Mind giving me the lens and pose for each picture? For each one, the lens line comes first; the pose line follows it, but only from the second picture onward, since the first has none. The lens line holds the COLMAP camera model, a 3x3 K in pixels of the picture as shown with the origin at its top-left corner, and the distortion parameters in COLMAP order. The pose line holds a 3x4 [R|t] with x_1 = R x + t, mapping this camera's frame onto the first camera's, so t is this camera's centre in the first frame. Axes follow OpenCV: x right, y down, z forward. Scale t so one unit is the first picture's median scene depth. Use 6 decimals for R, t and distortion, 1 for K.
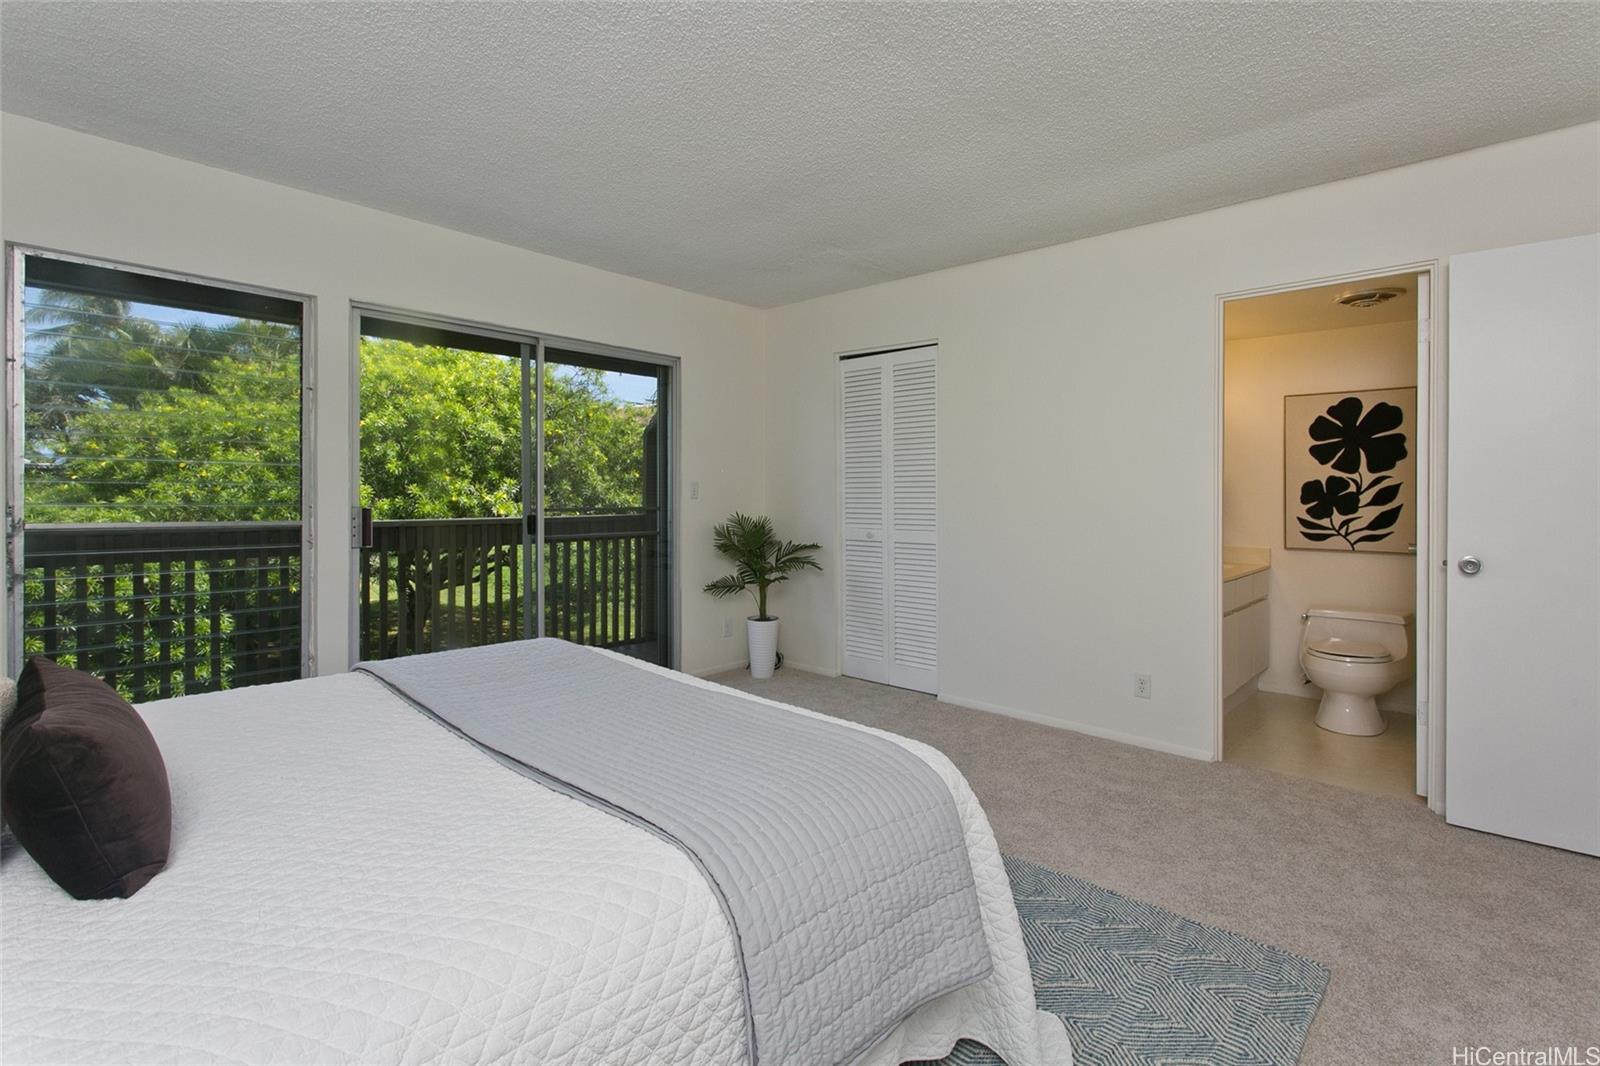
lens RADIAL K [[757.0, 0, 797.8], [0, 757.0, 501.5], [0, 0, 1]] dist [0.002972, 0.000158]
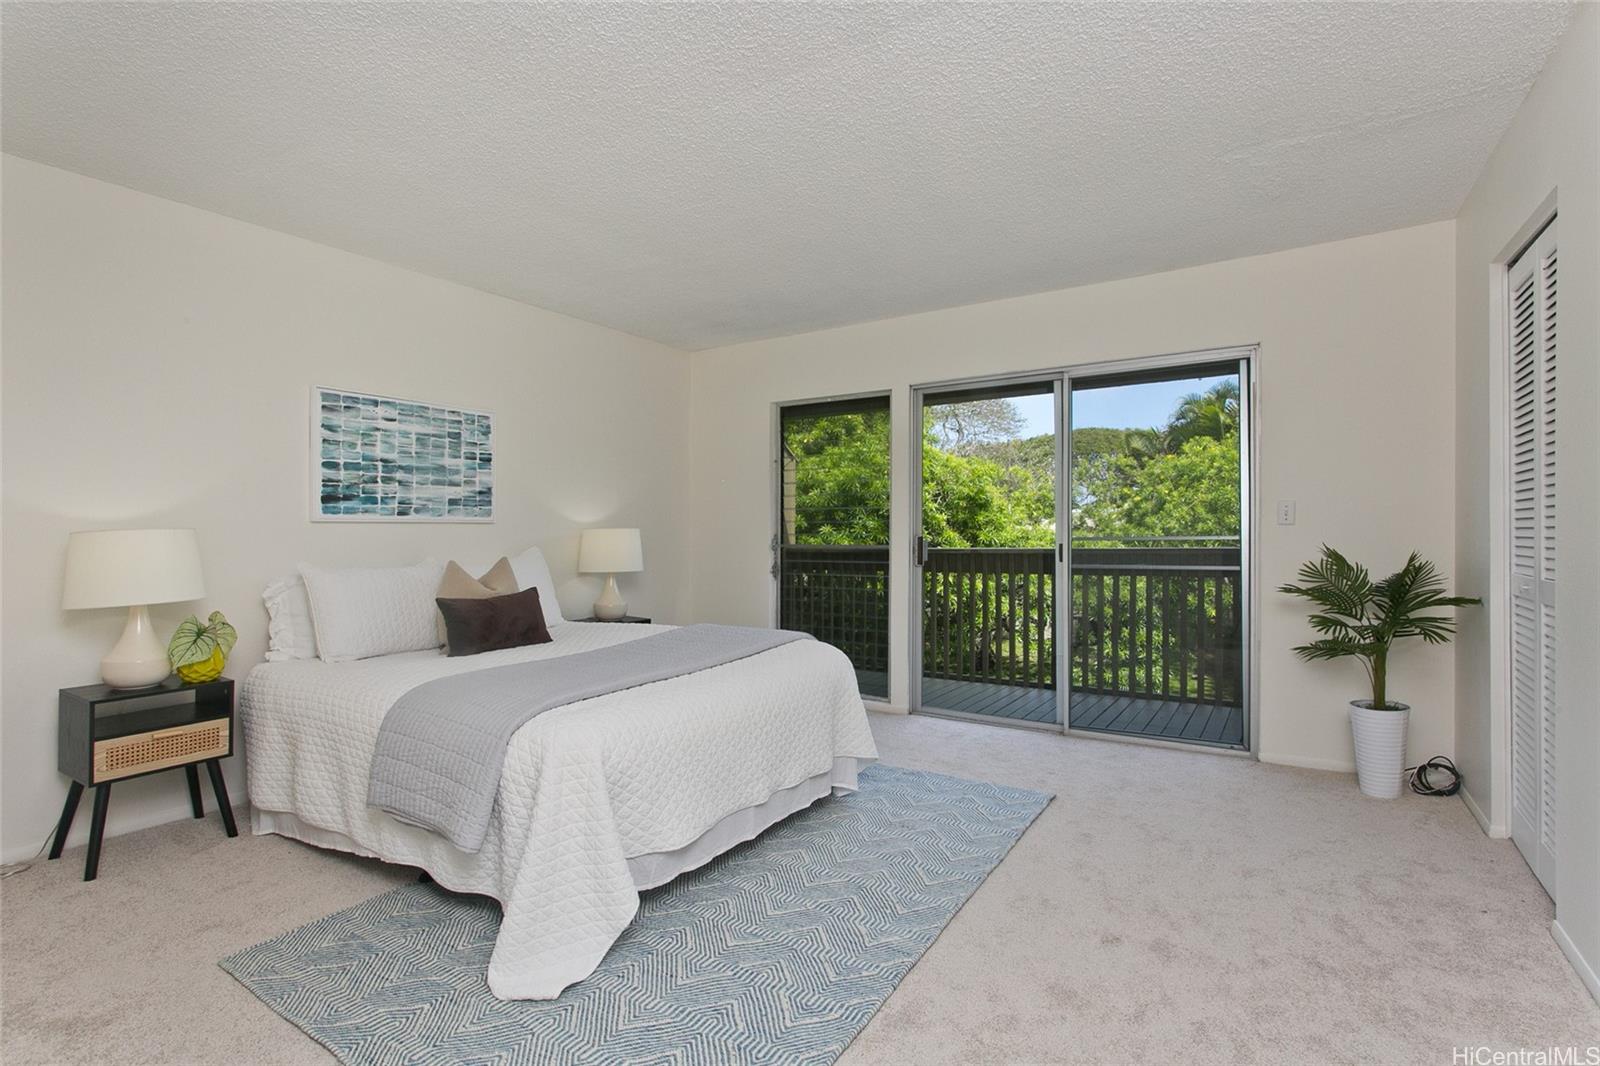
lens RADIAL K [[757.0, 0, 797.8], [0, 757.0, 501.5], [0, 0, 1]] dist [0.002972, 0.000158]
pose [[0.182812, -0.048328, -0.981959, 0.522598], [0.006067, 0.998828, -0.048029, 0.007323], [0.983129, 0.002823, 0.182891, 0.398906]]
